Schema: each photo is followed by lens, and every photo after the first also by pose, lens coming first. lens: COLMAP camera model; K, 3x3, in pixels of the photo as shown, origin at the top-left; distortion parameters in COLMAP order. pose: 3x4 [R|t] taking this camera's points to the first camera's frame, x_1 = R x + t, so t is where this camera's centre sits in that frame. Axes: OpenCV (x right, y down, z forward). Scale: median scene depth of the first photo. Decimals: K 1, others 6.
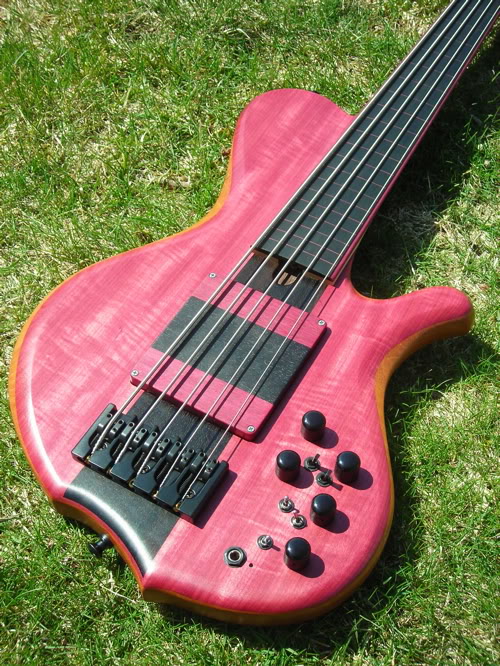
lens RADIAL K [[917.2, 0, 250.0], [0, 917.2, 333.0], [0, 0, 1]] dist [-0.195039, 0.209915]
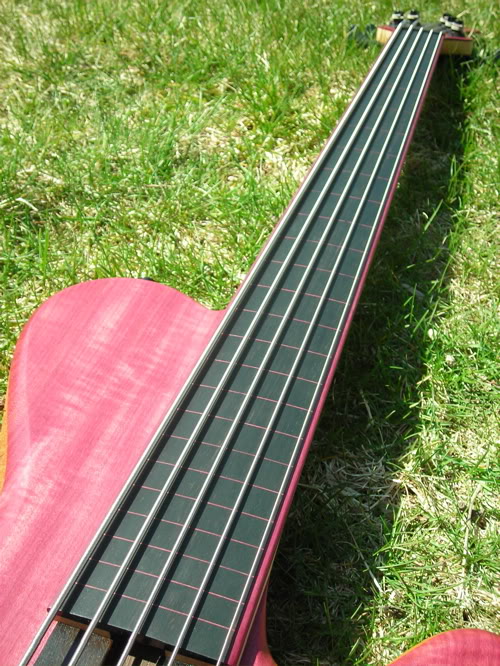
lens RADIAL K [[917.2, 0, 250.0], [0, 917.2, 333.0], [0, 0, 1]] dist [-0.195039, 0.209915]
pose [[0.980022, -0.120132, 0.158510, 0.040109], [0.151707, 0.966899, -0.205163, -0.105011], [-0.128616, 0.225112, 0.965807, 0.443830]]
